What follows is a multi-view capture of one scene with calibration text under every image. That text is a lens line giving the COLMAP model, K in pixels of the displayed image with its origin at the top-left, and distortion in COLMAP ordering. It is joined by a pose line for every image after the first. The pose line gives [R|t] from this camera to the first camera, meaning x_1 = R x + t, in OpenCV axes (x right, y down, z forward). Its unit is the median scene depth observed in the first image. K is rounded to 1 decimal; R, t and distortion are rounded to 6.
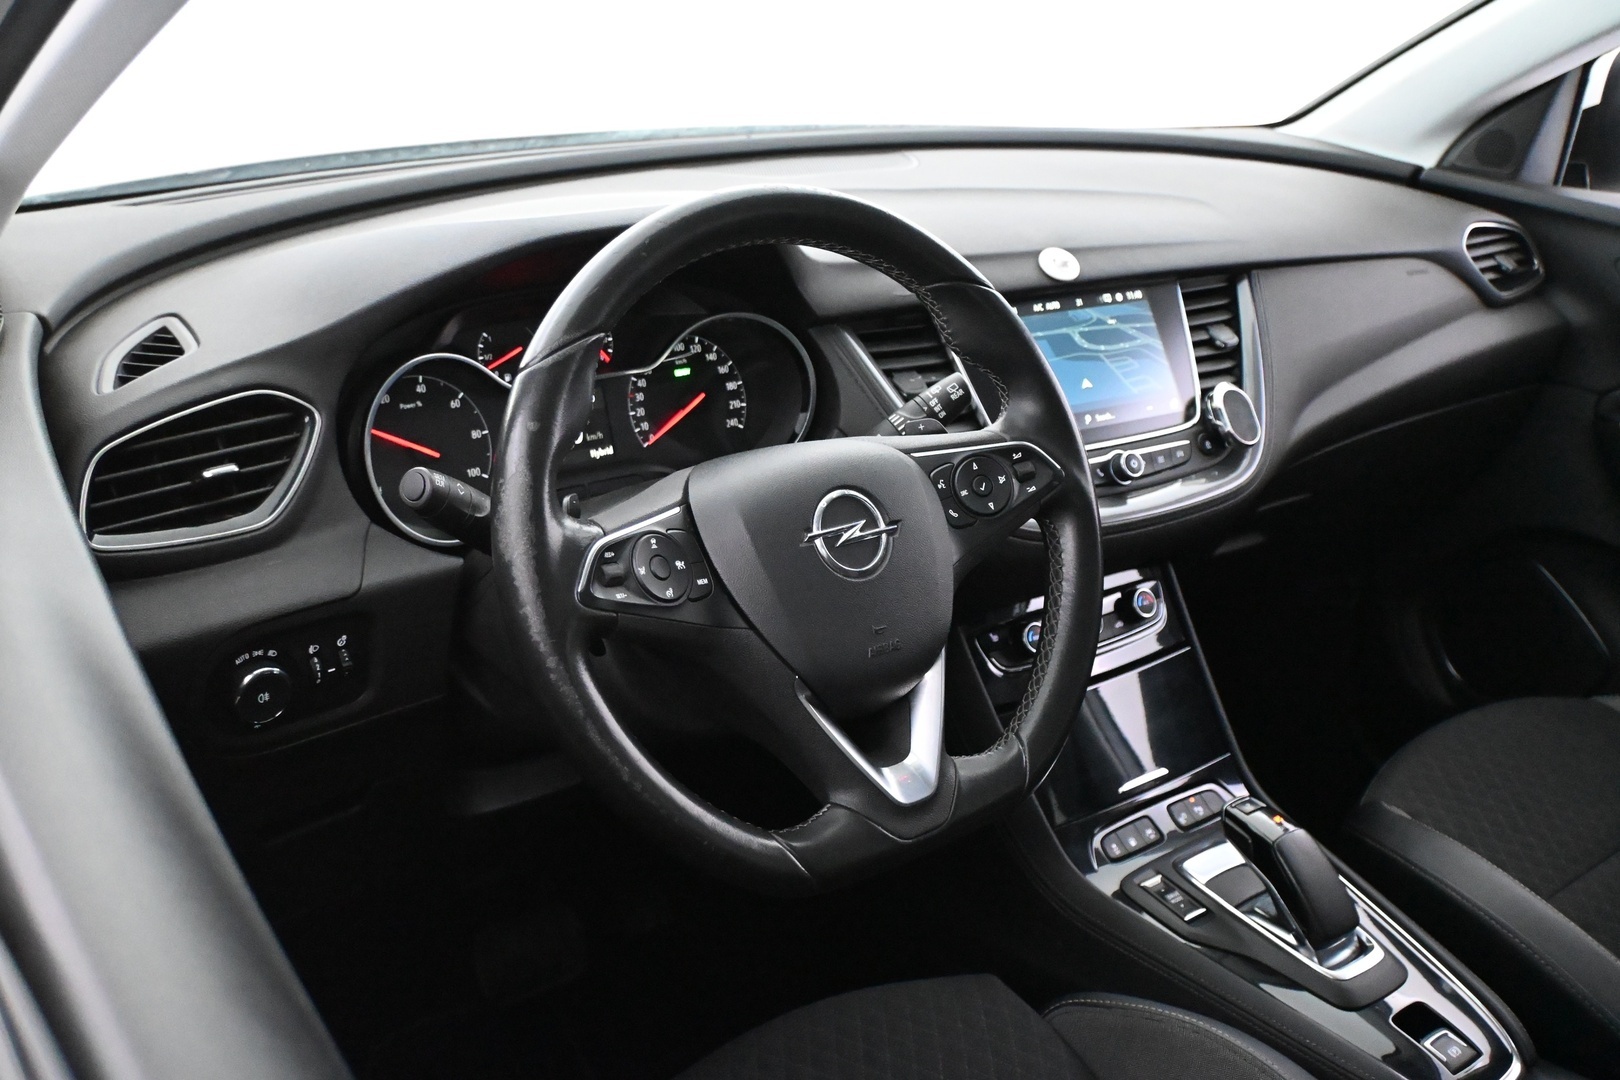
lens RADIAL K [[1597.5, 0, 806.1], [0, 1597.5, 539.3], [0, 0, 1]] dist [-0.001401, 0.000000]
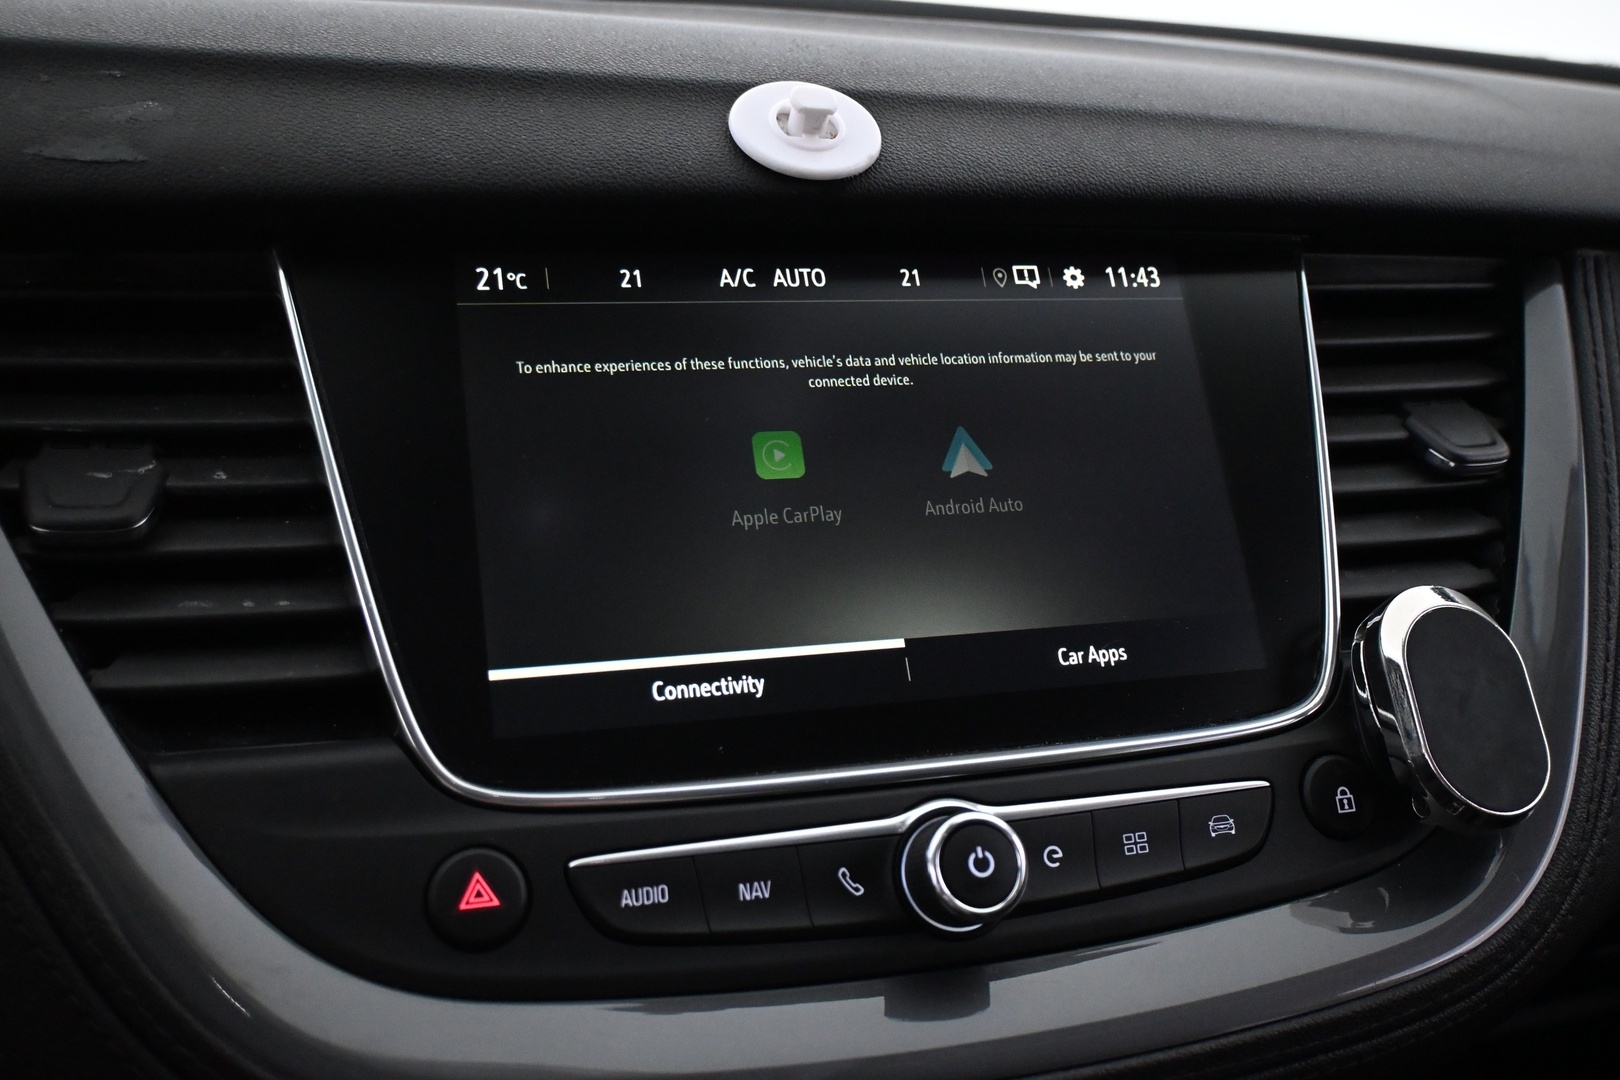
lens RADIAL K [[1597.5, 0, 810.4], [0, 1597.5, 539.0], [0, 0, 1]] dist [-0.001401, 0.000000]
pose [[0.966101, 0.065034, -0.249838, 0.226544], [-0.096187, 0.988748, -0.114571, -0.062820], [0.239576, 0.134718, 0.961486, 0.701032]]
